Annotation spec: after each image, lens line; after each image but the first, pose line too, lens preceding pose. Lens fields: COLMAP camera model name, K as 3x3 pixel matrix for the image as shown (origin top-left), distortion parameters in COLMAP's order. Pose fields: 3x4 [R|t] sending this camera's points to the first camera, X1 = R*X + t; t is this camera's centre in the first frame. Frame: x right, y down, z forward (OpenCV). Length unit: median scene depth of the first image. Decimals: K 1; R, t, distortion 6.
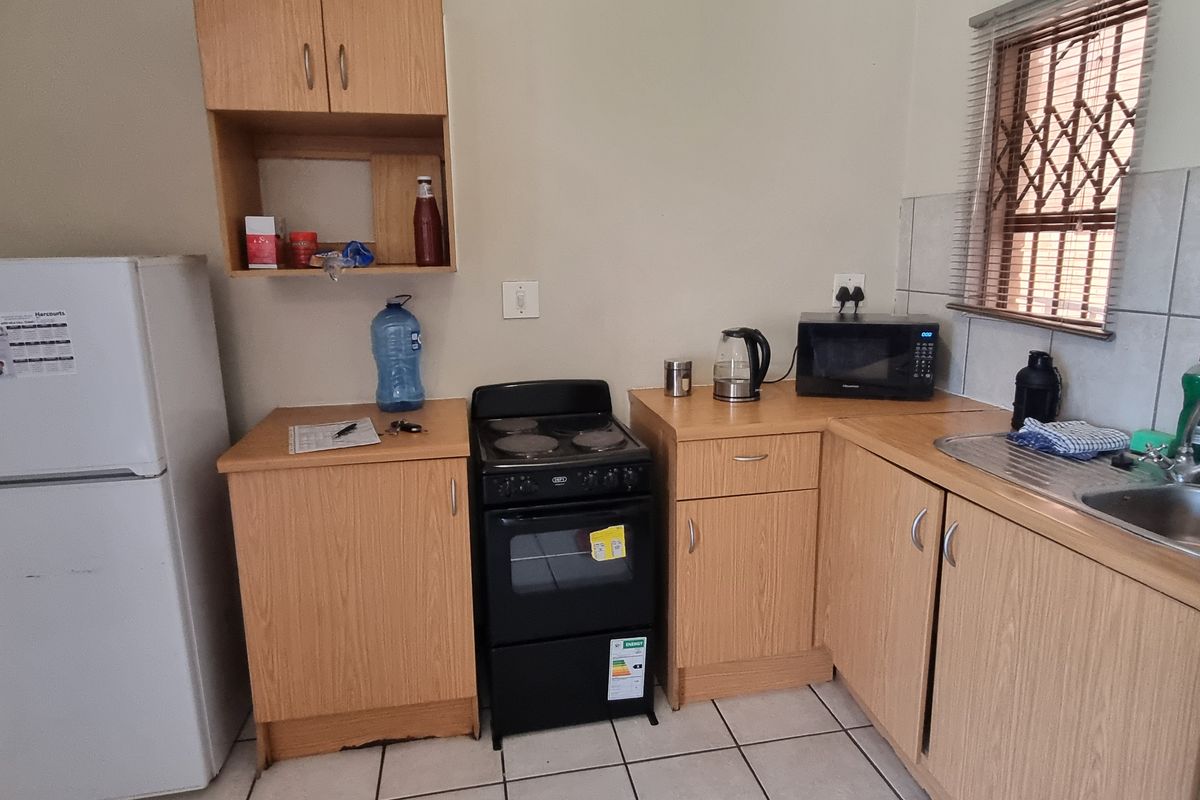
lens RADIAL K [[724.2, 0, 603.6], [0, 724.2, 396.3], [0, 0, 1]] dist [0.001958, -0.004306]
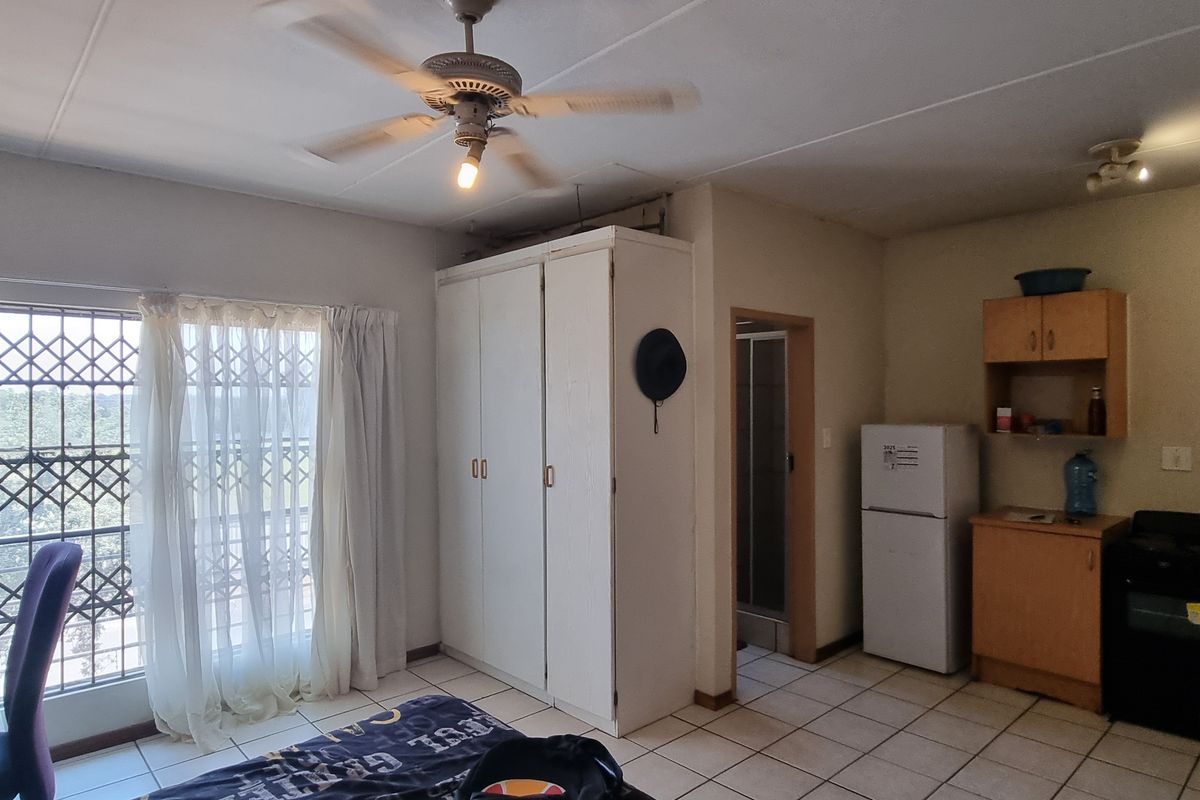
lens RADIAL K [[724.2, 0, 604.5], [0, 724.2, 396.9], [0, 0, 1]] dist [0.001958, -0.004306]
pose [[0.525243, 0.006501, -0.850927, 0.685703], [-0.175186, 0.979377, -0.100652, 0.131925], [0.832724, 0.201938, 0.515550, -1.028729]]
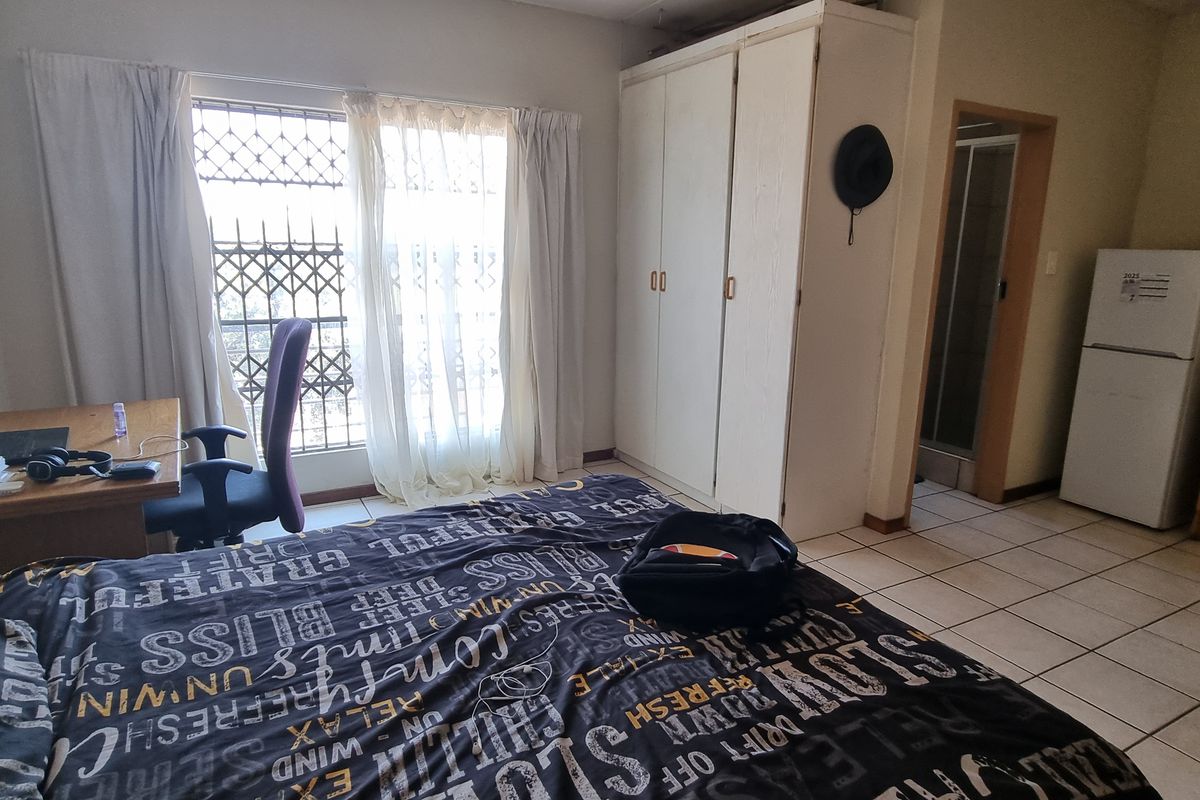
lens RADIAL K [[724.2, 0, 602.1], [0, 724.2, 399.0], [0, 0, 1]] dist [0.001958, -0.004306]
pose [[0.307727, 0.223835, -0.924771, 0.661049], [-0.217169, 0.962803, 0.160775, 0.211508], [0.926359, 0.151357, 0.344891, -1.021765]]
